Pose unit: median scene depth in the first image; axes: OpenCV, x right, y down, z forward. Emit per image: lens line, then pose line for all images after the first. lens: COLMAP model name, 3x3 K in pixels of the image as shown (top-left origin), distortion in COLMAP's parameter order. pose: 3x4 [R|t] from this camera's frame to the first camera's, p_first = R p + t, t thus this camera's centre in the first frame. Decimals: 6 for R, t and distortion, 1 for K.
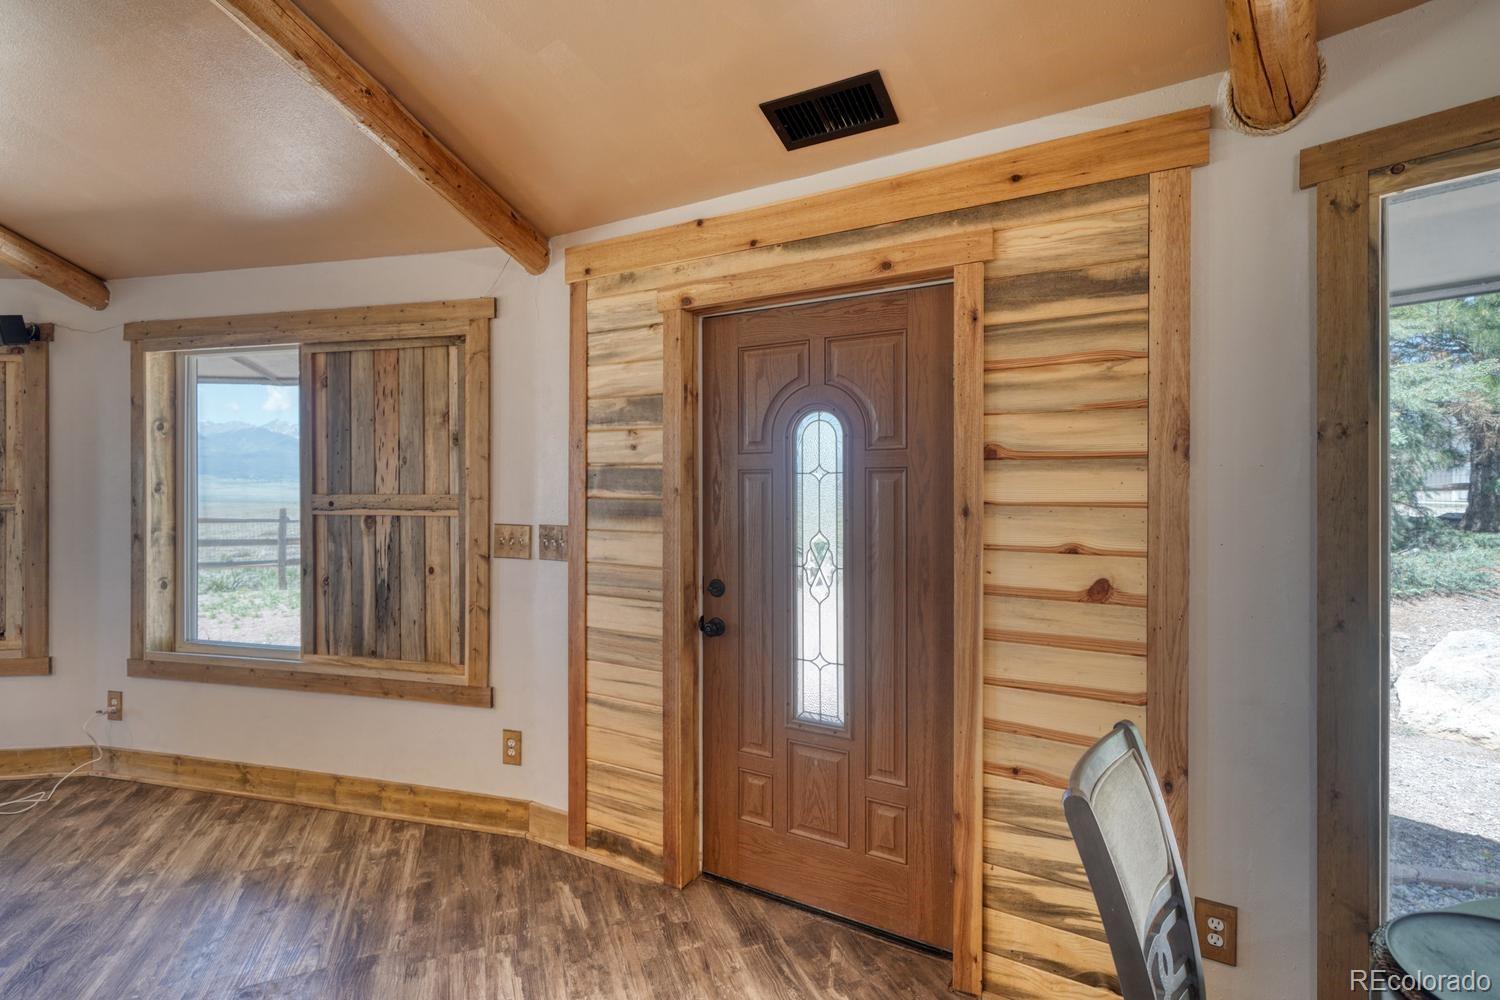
lens RADIAL K [[684.4, 0, 750.5], [0, 684.4, 485.6], [0, 0, 1]] dist [-0.001803, 0.001471]
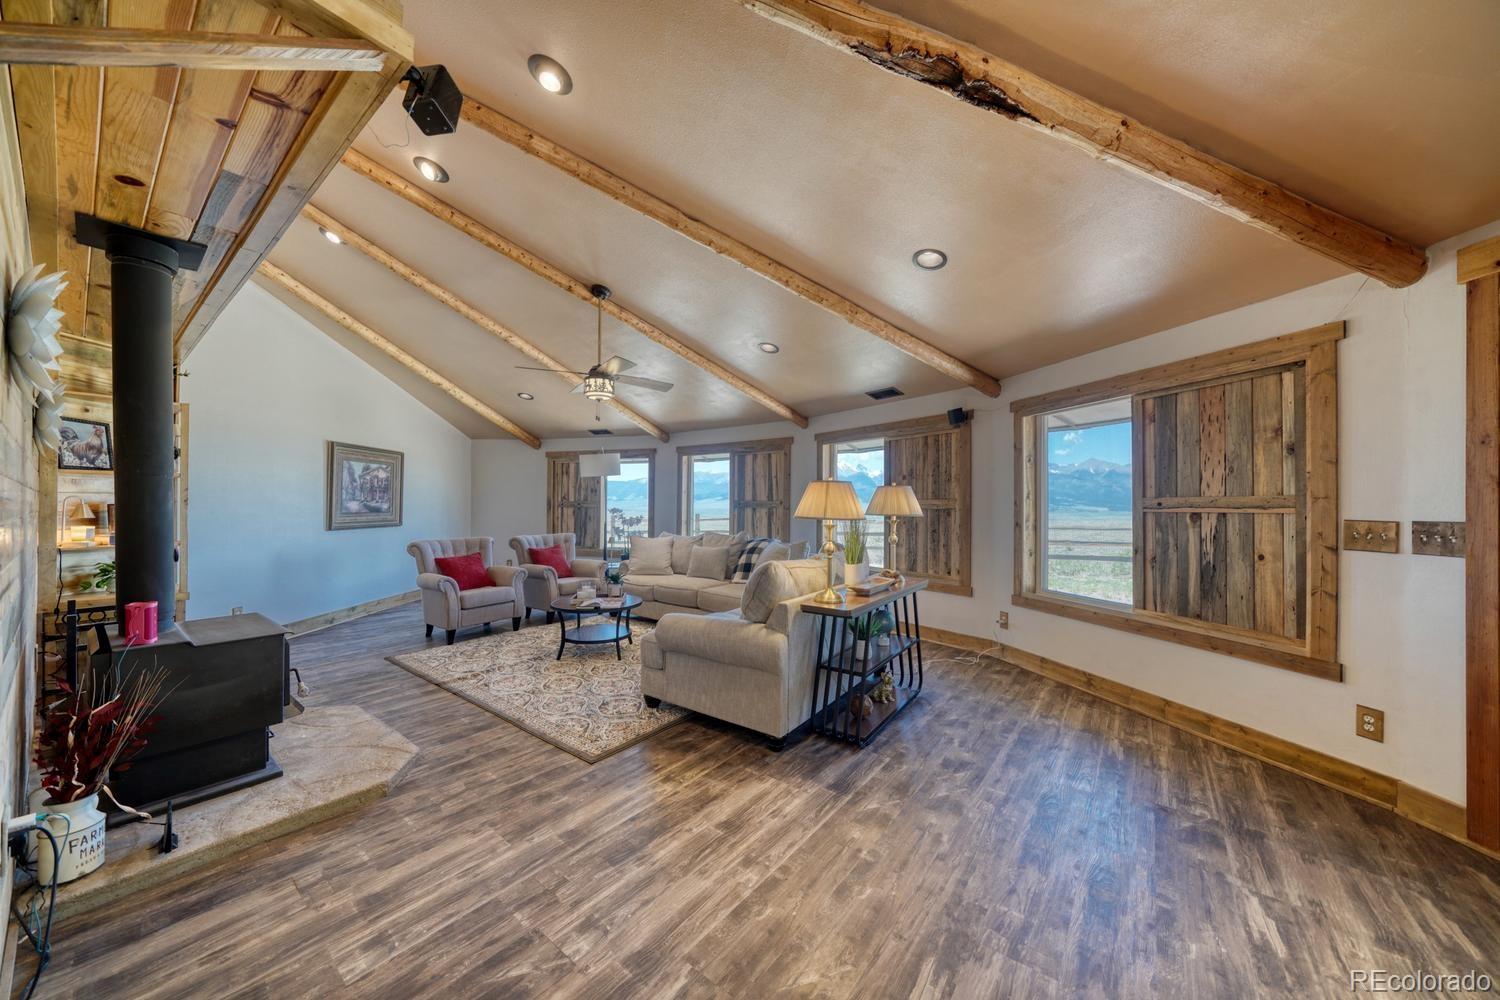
lens RADIAL K [[512.5, 0, 741.5], [0, 512.5, 503.4], [0, 0, 1]] dist [-0.005671, 0.000127]
pose [[0.493244, -0.003702, -0.869883, -0.154889], [-0.005789, 0.999955, -0.007538, 0.047000], [0.869871, 0.008754, 0.493201, -0.325158]]
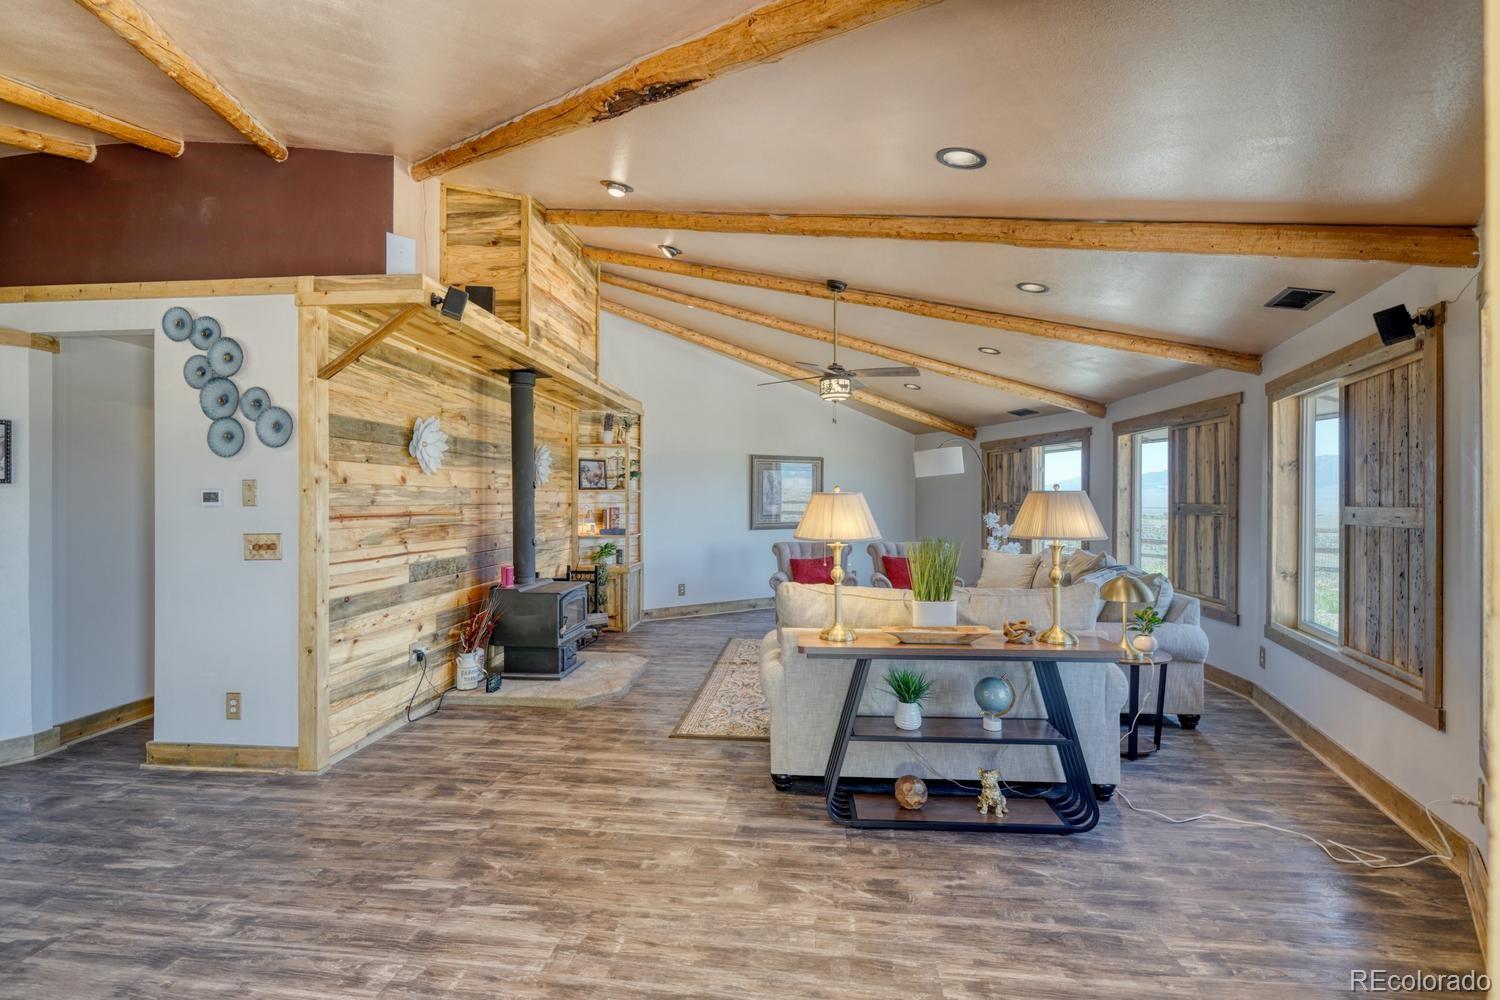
lens RADIAL K [[684.4, 0, 748.0], [0, 684.4, 496.3], [0, 0, 1]] dist [-0.001803, 0.001471]
pose [[-0.490222, -0.004007, -0.871589, 0.131654], [-0.000895, 0.999991, -0.004094, -0.000930], [0.871597, -0.001227, -0.490221, 0.918068]]
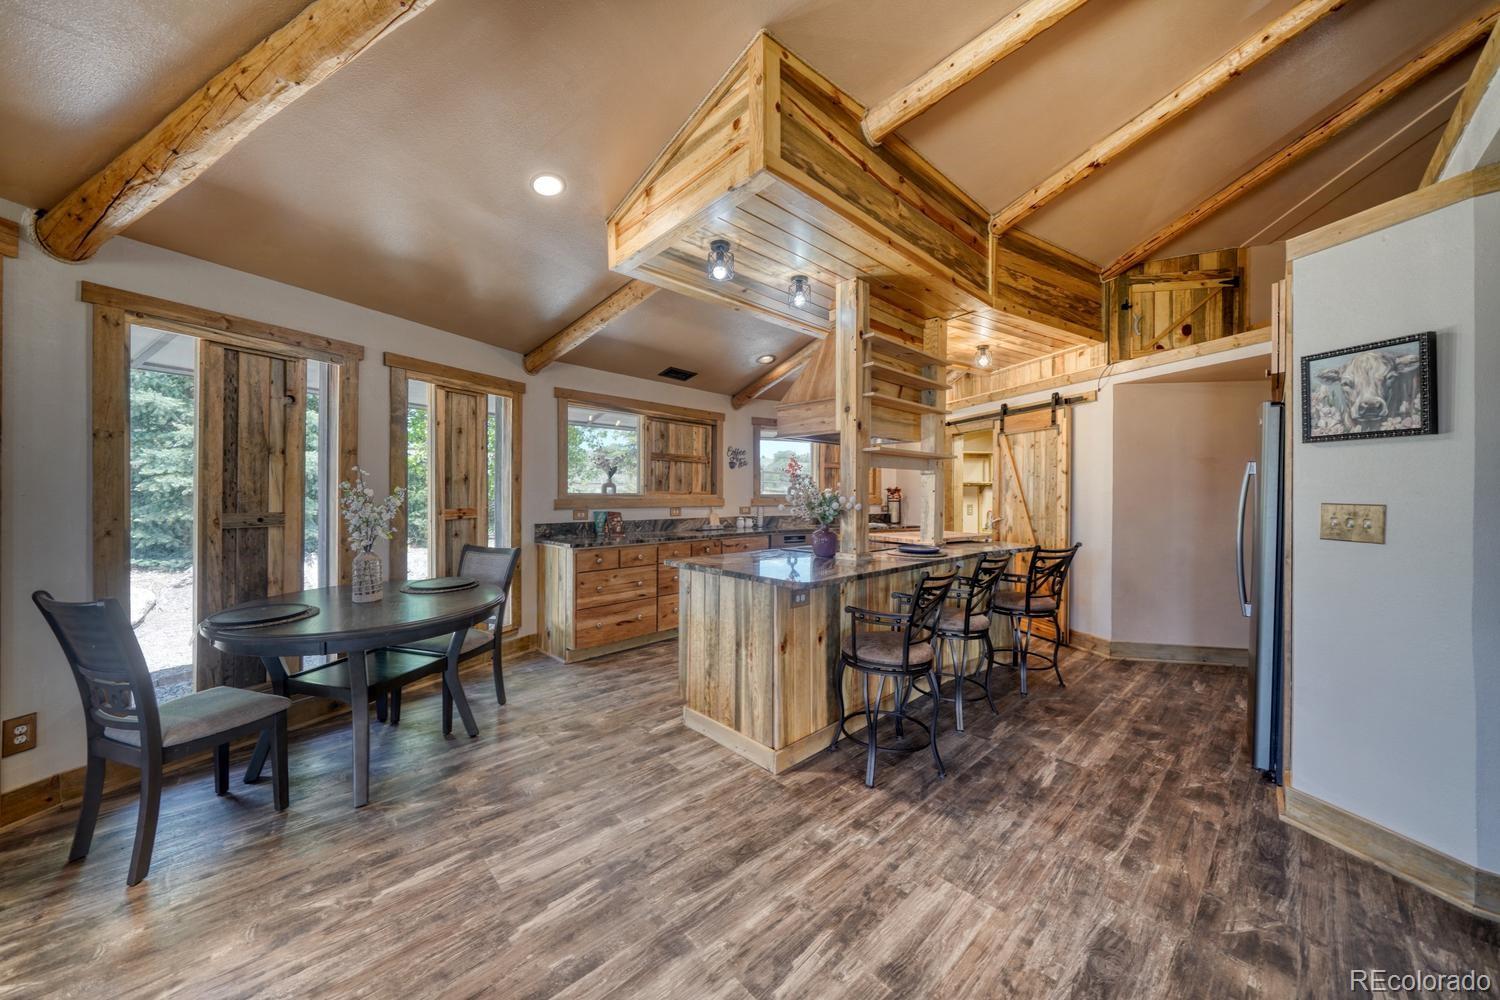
lens RADIAL K [[512.5, 0, 758.6], [0, 512.5, 495.9], [0, 0, 1]] dist [-0.005671, 0.000127]
pose [[-0.381996, -0.008120, 0.924128, -0.730379], [-0.004042, 0.999967, 0.007116, 0.047605], [-0.924155, -0.001017, -0.382016, -0.103943]]
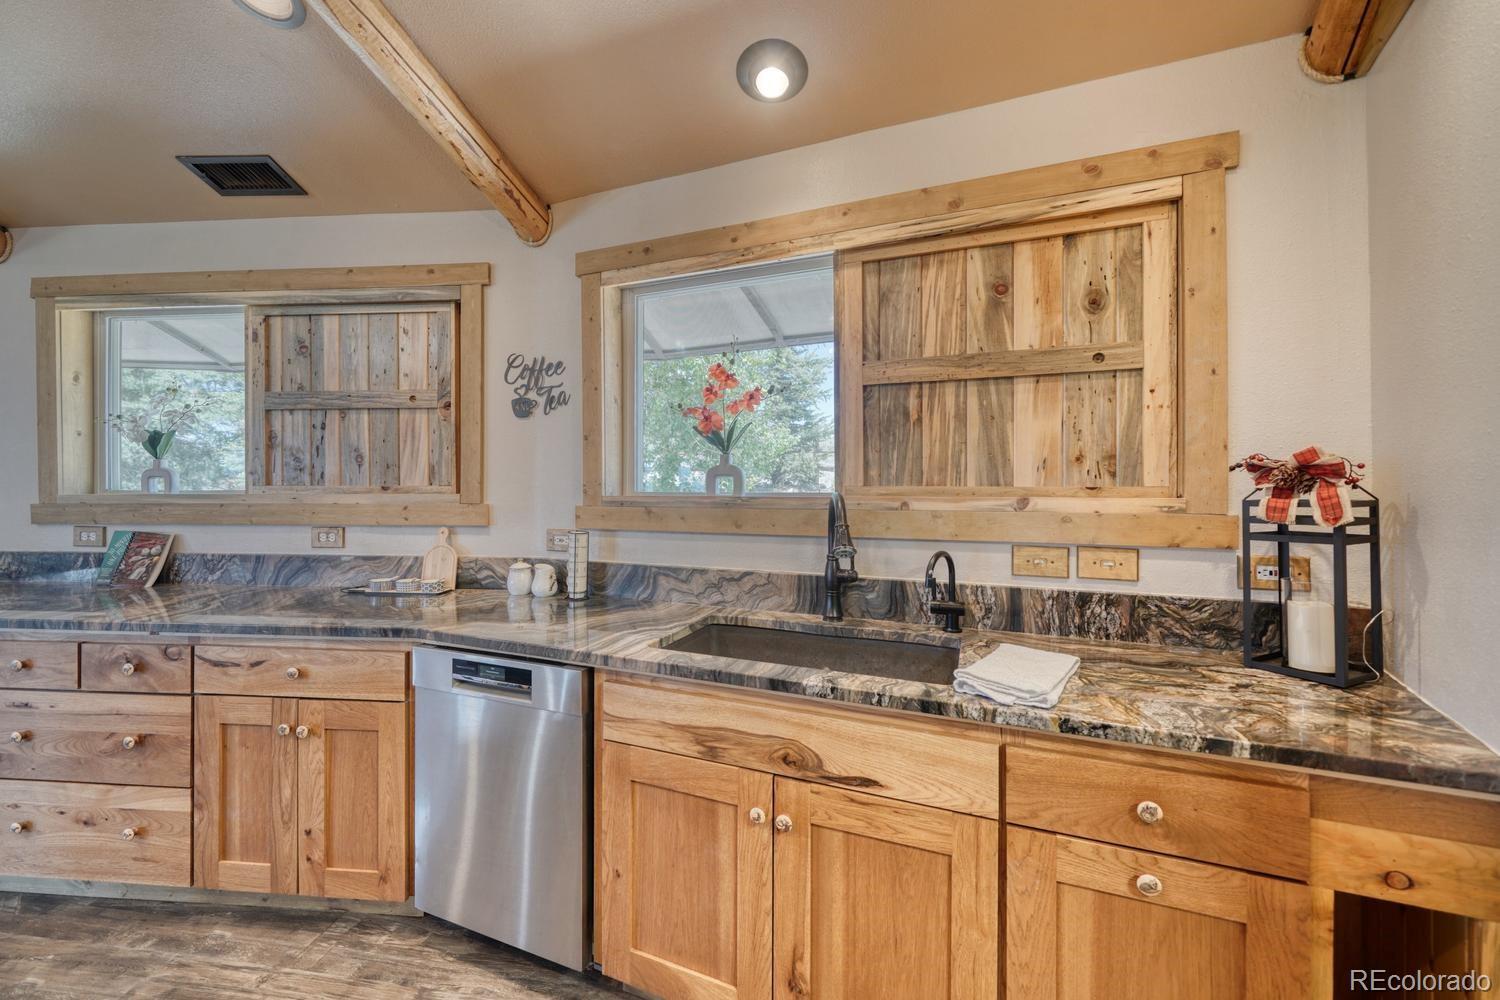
lens RADIAL K [[554.2, 0, 753.8], [0, 554.2, 505.5], [0, 0, 1]] dist [-0.007416, -0.000298]
pose [[0.480448, -0.038782, 0.876165, 0.992629], [0.004094, 0.999110, 0.041979, 0.042125], [-0.877014, -0.016582, 0.480179, -1.726207]]
